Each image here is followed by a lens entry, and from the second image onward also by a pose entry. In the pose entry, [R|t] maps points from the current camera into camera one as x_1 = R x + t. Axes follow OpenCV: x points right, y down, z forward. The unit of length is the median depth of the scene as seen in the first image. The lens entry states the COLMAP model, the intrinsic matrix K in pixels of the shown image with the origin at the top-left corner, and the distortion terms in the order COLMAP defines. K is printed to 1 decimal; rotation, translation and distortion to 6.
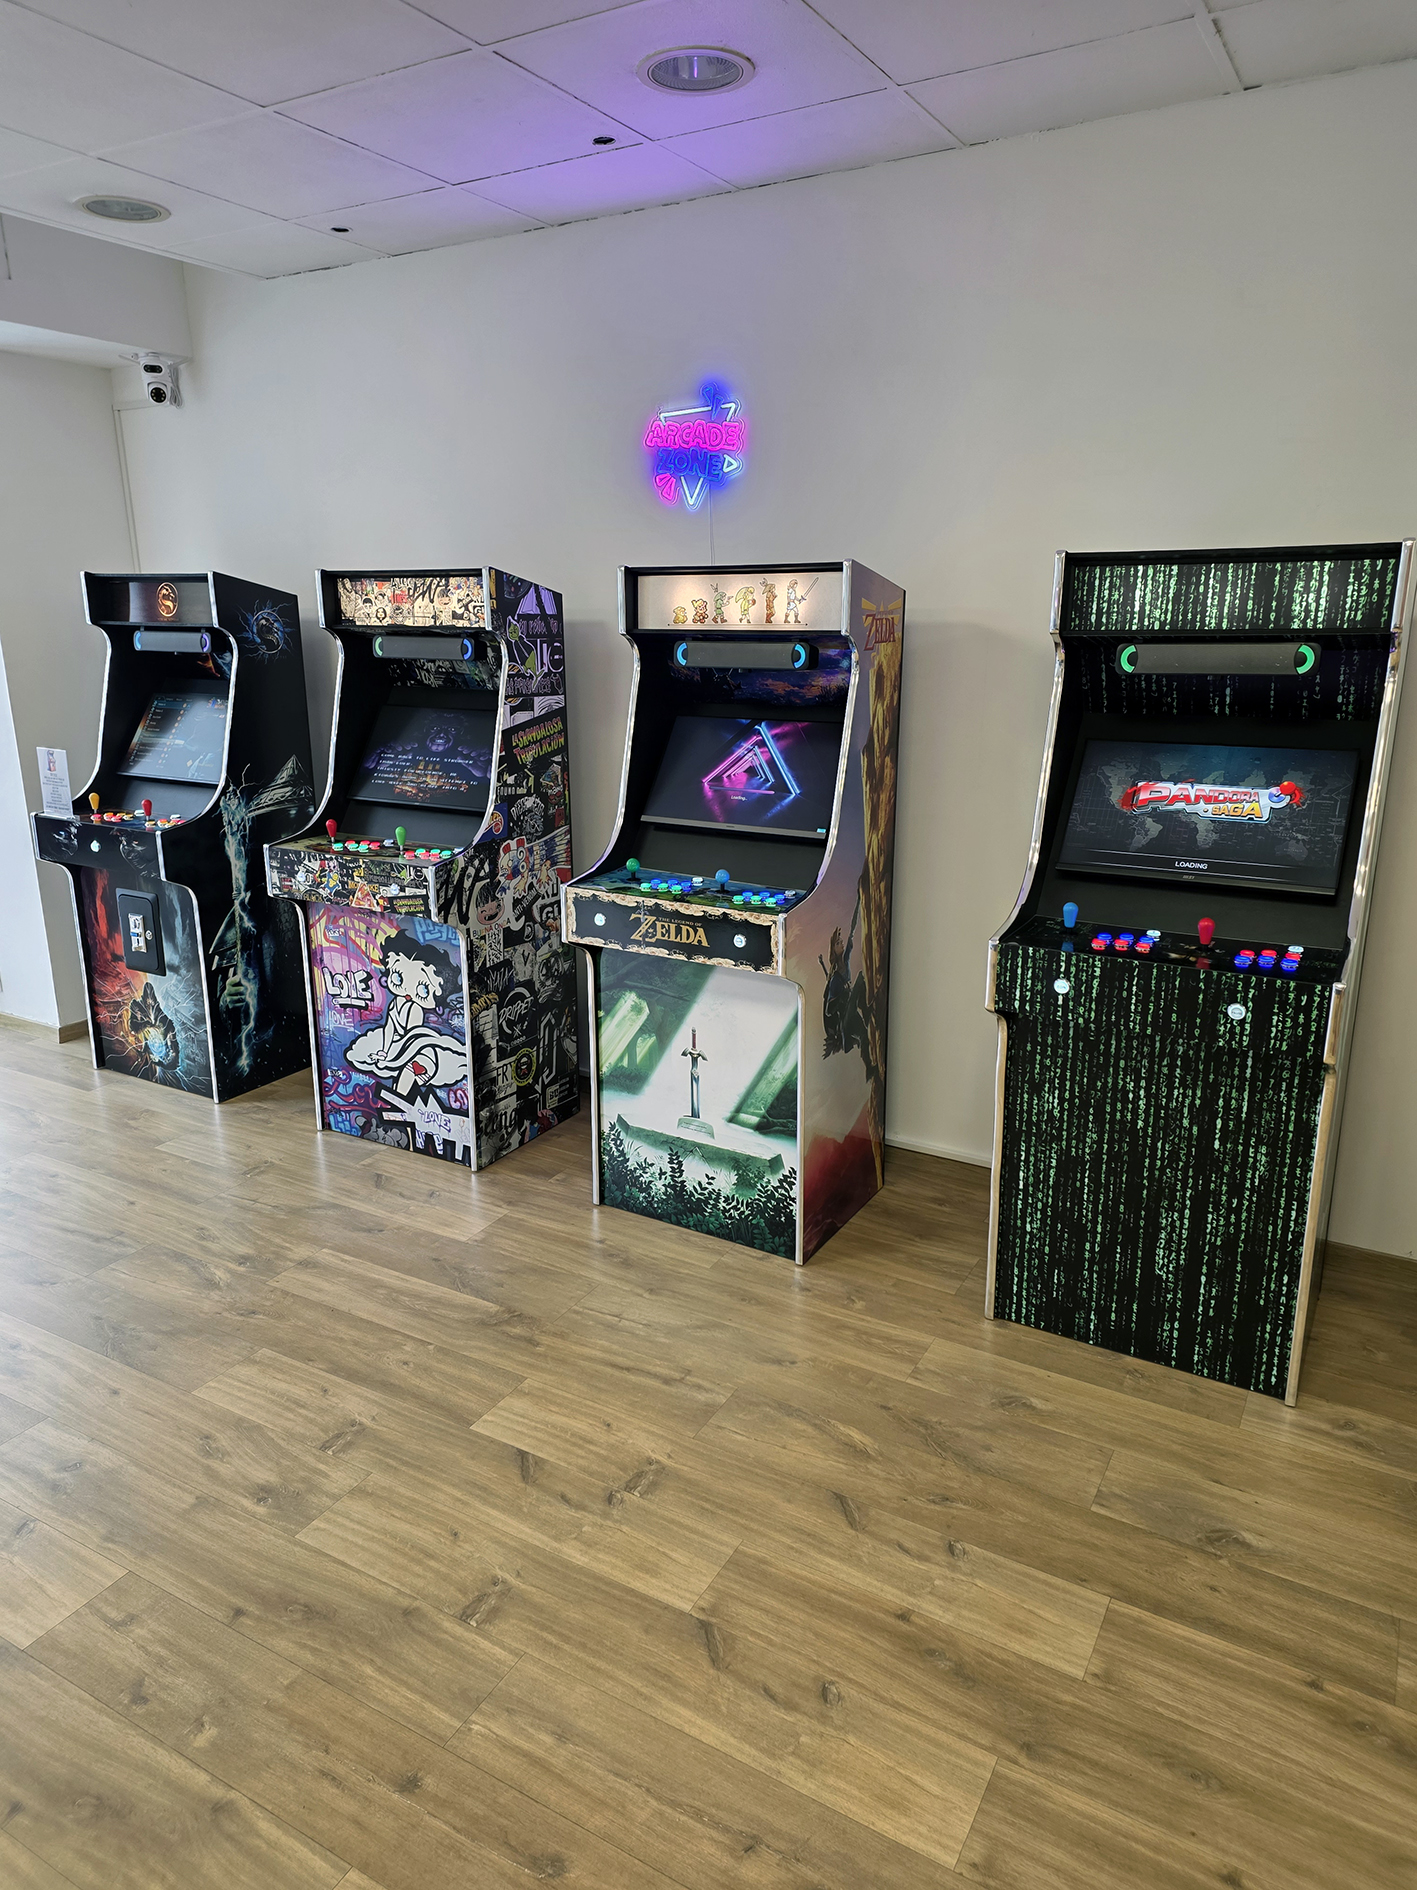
lens RADIAL K [[1247.9, 0, 691.4], [0, 1247.9, 932.6], [0, 0, 1]] dist [0.028477, -0.000174]
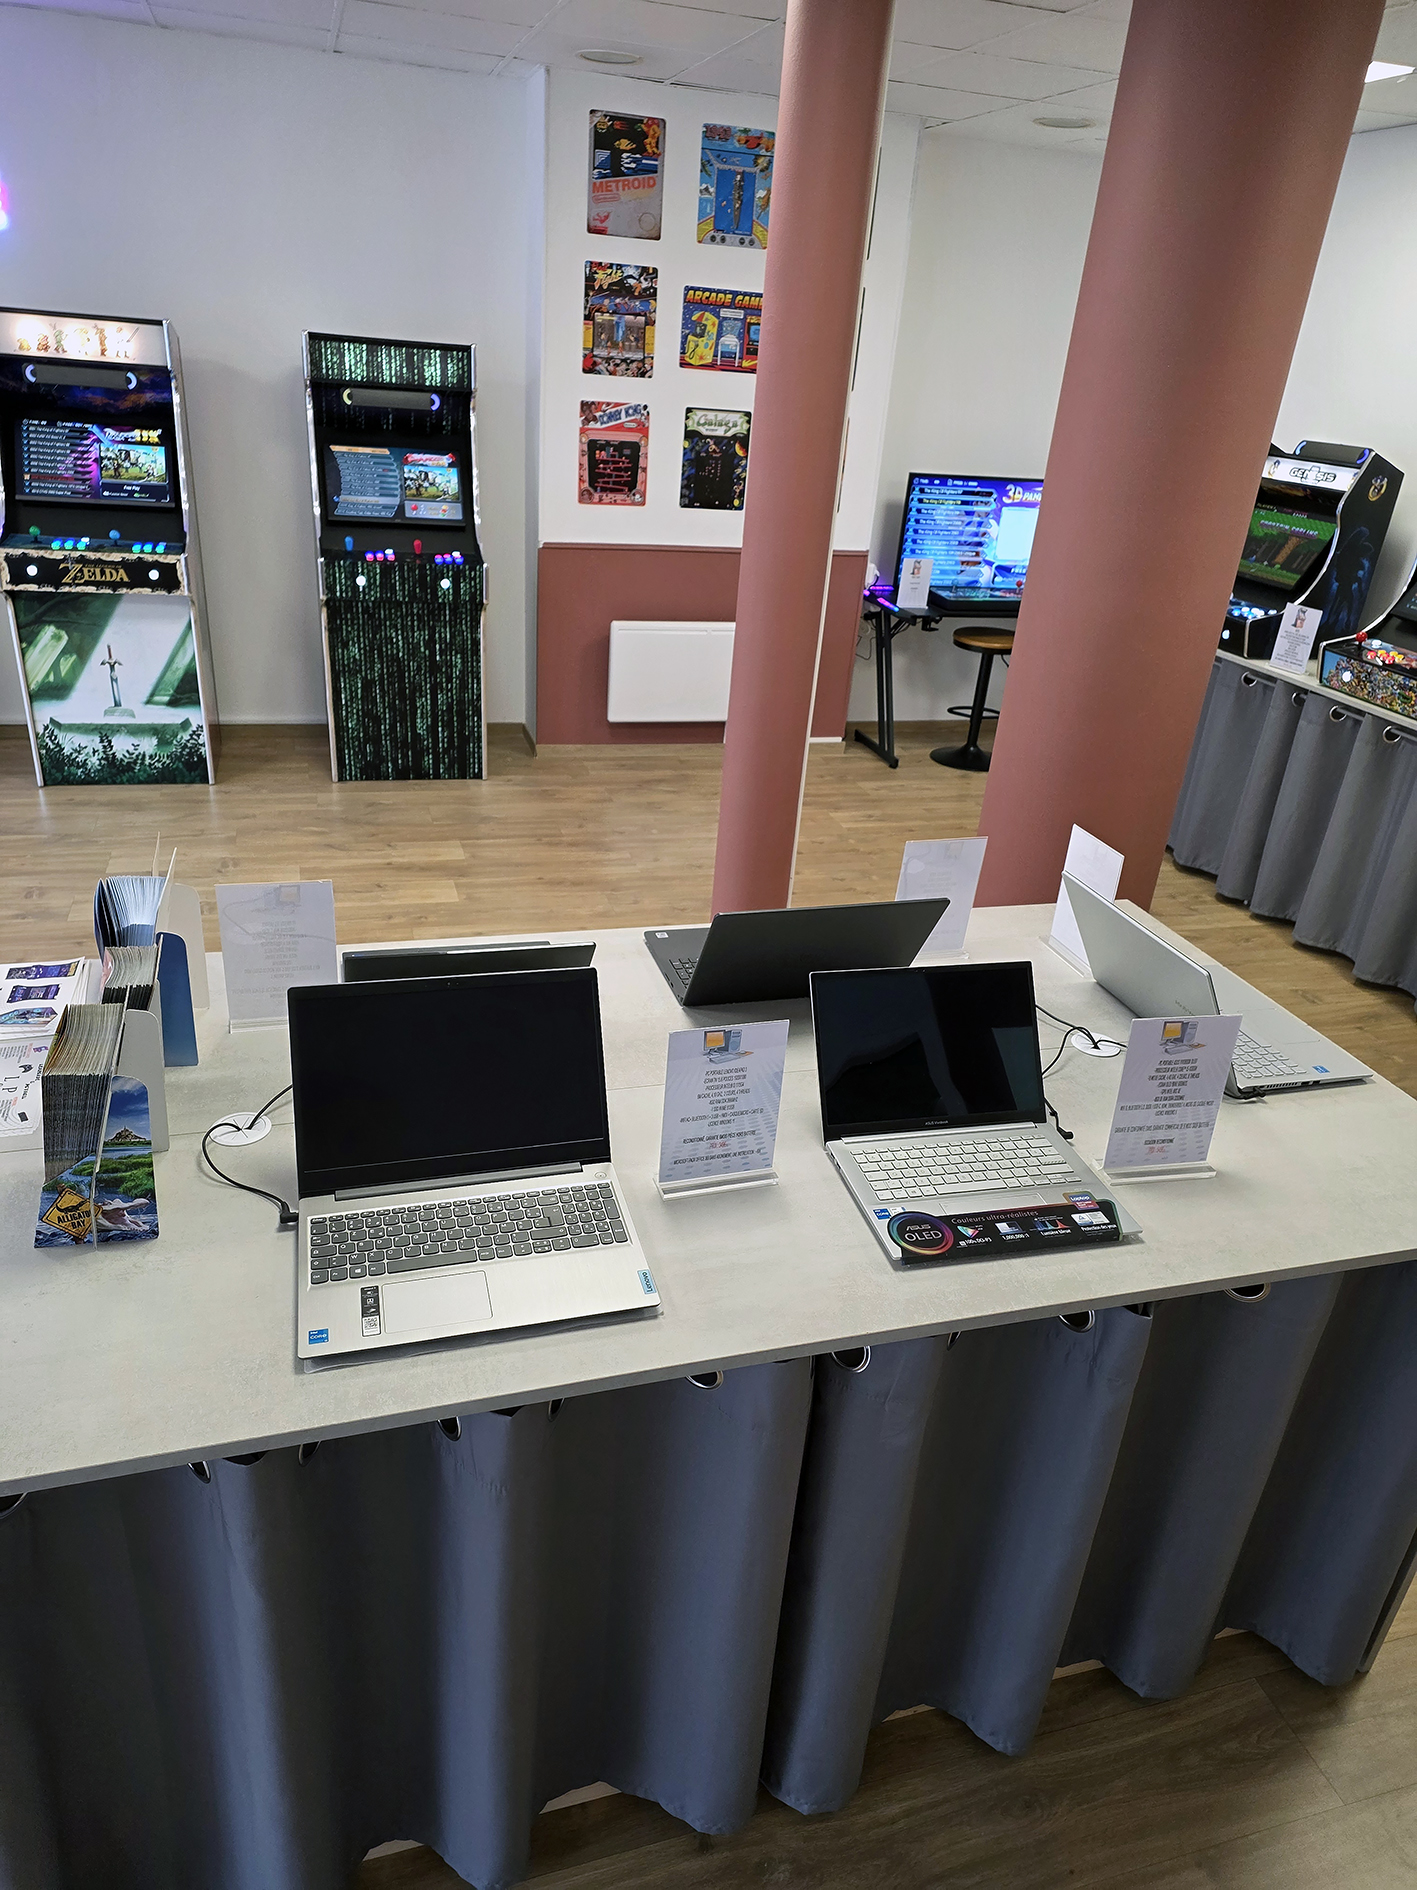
lens RADIAL K [[1247.9, 0, 705.0], [0, 1247.9, 948.3], [0, 0, 1]] dist [0.028477, -0.000174]
pose [[0.666834, -0.266704, 0.695845, -0.712889], [0.112051, 0.959031, 0.260199, 0.120895], [-0.736734, -0.095539, 0.669399, -0.619939]]
